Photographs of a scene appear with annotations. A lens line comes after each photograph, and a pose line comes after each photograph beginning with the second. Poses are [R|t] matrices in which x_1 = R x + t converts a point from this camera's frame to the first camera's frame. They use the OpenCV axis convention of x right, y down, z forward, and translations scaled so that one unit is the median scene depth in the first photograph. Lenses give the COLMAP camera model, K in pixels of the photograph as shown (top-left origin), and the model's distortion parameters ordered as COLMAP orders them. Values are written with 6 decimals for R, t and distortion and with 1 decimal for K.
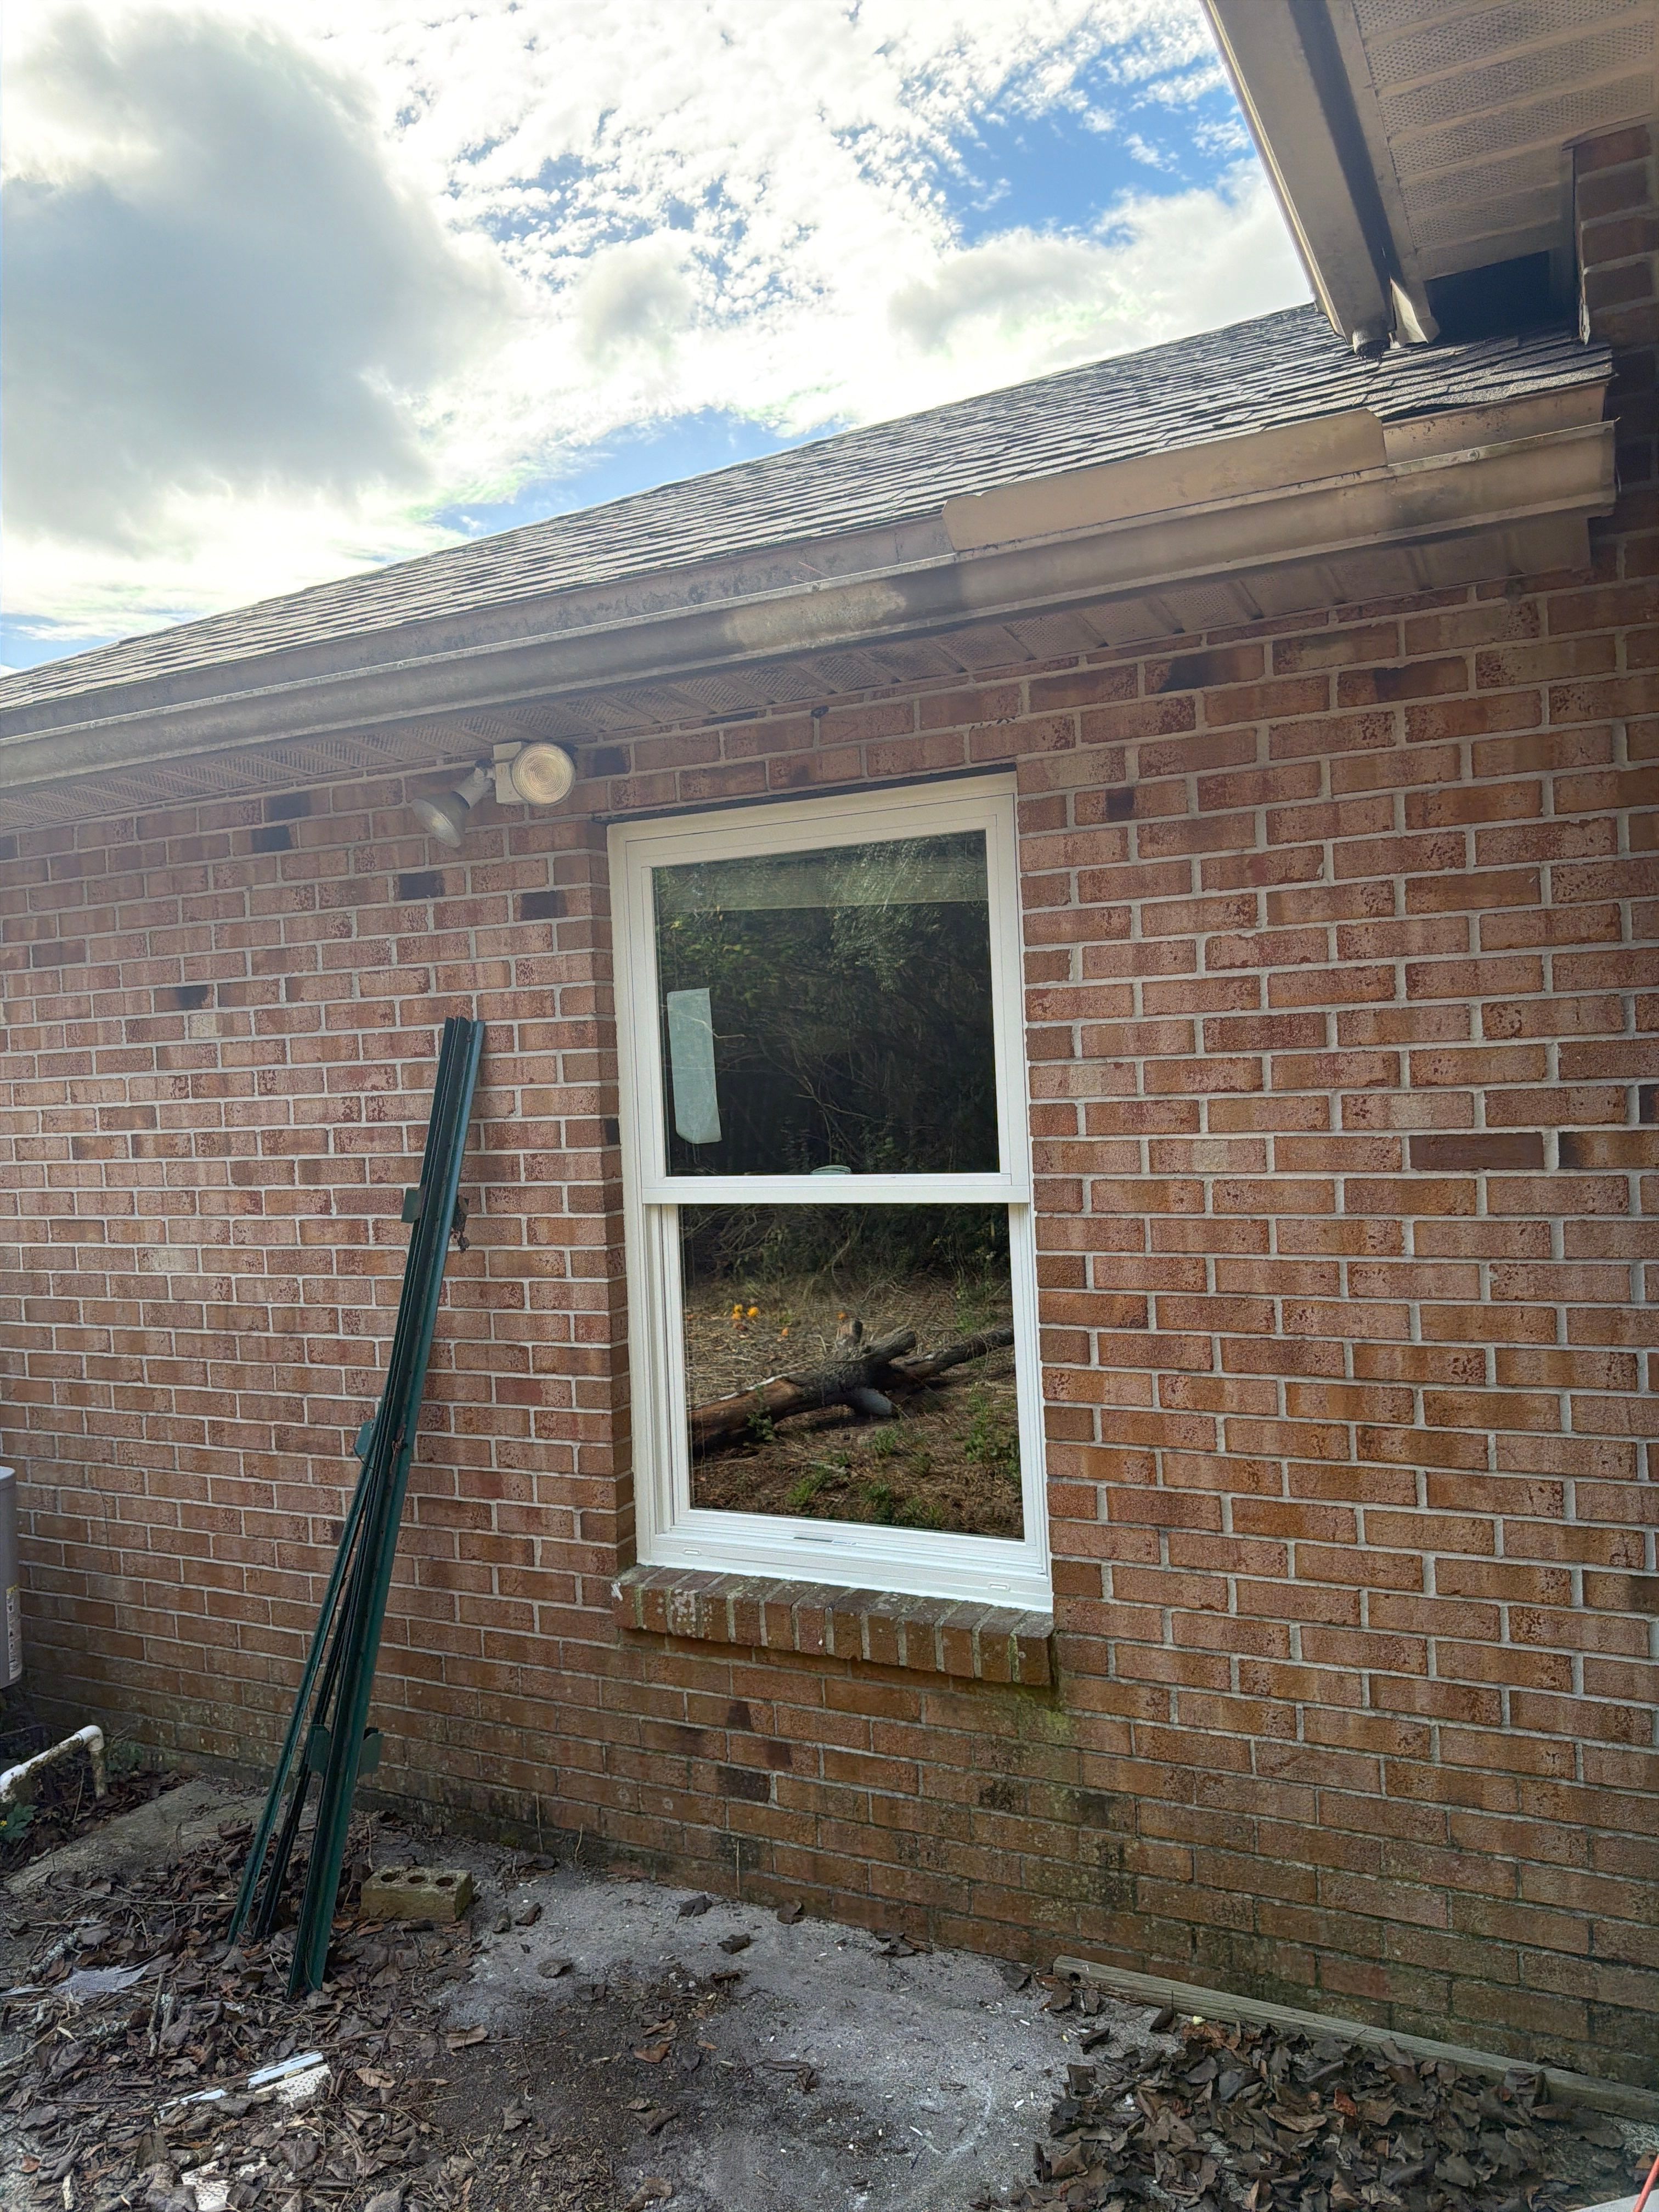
lens RADIAL K [[1584.6, 0, 829.5], [0, 1584.6, 1106.0], [0, 0, 1]] dist [0.112009, -0.195733]
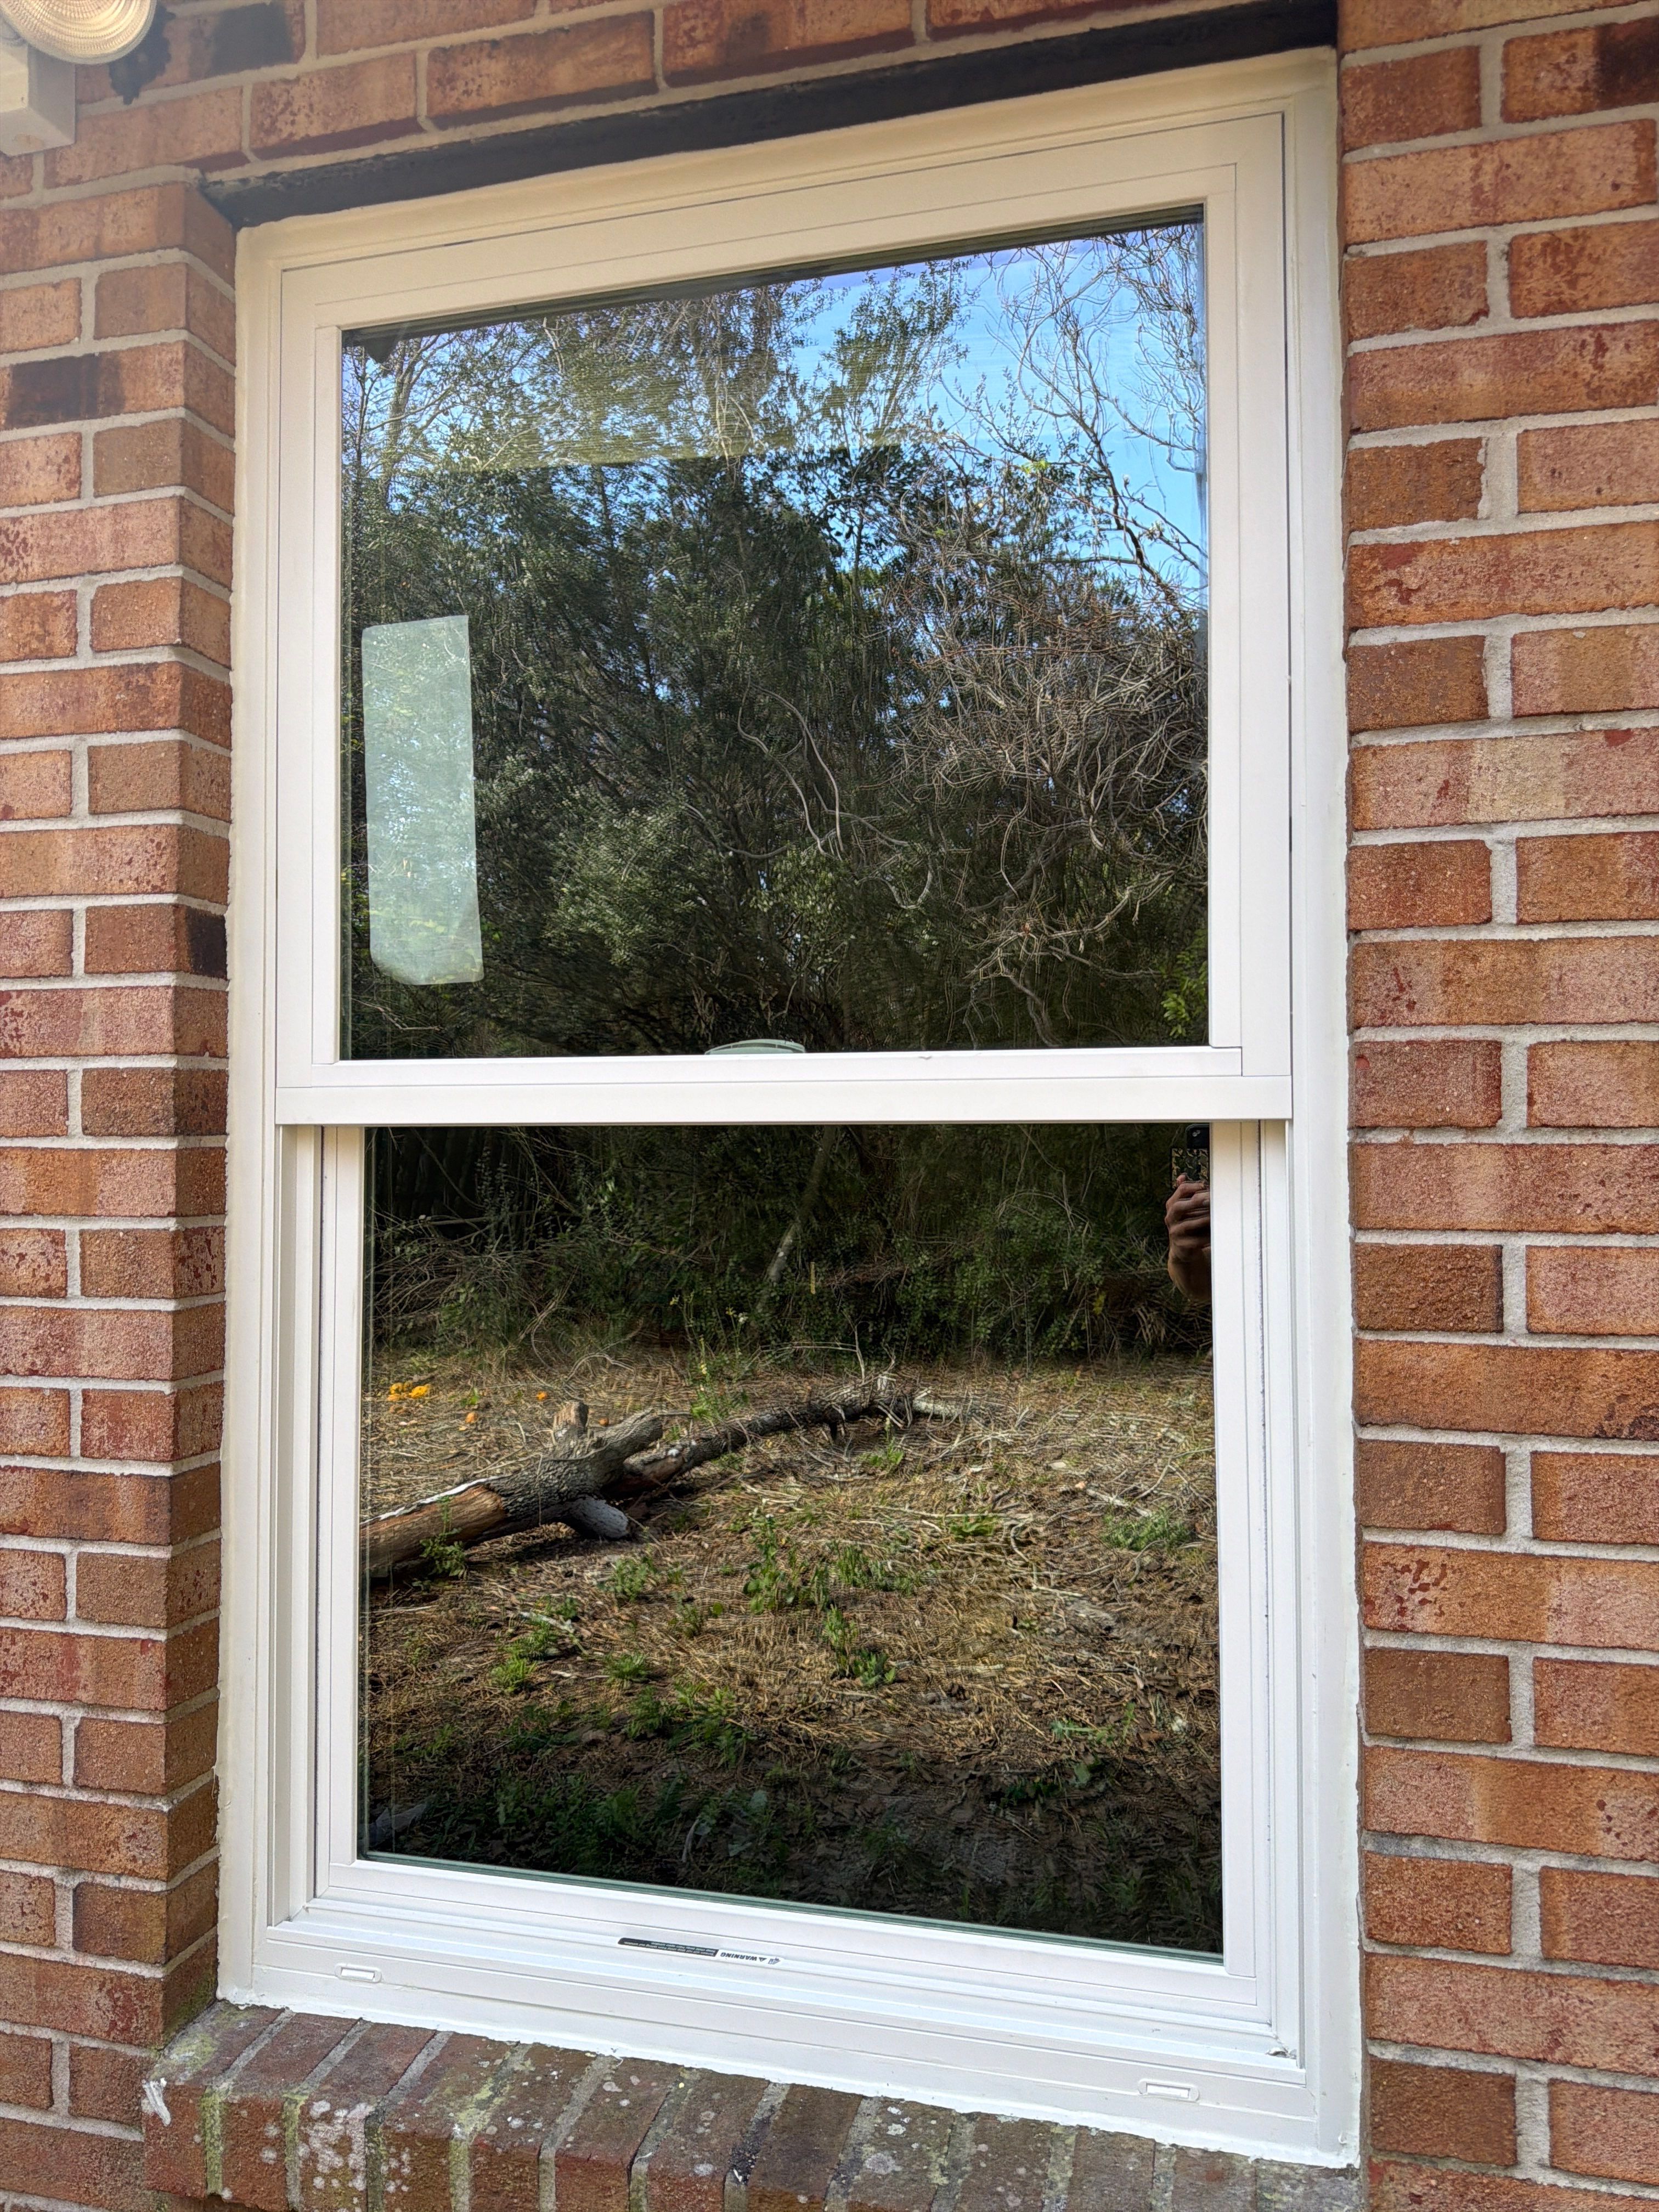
lens RADIAL K [[1600.2, 0, 825.9], [0, 1600.2, 1103.9], [0, 0, 1]] dist [-0.000462, -0.009156]
pose [[0.978059, 0.046313, 0.203117, -0.062648], [-0.036074, 0.997899, -0.053826, 0.074512], [-0.205183, 0.045318, 0.977674, 0.567749]]
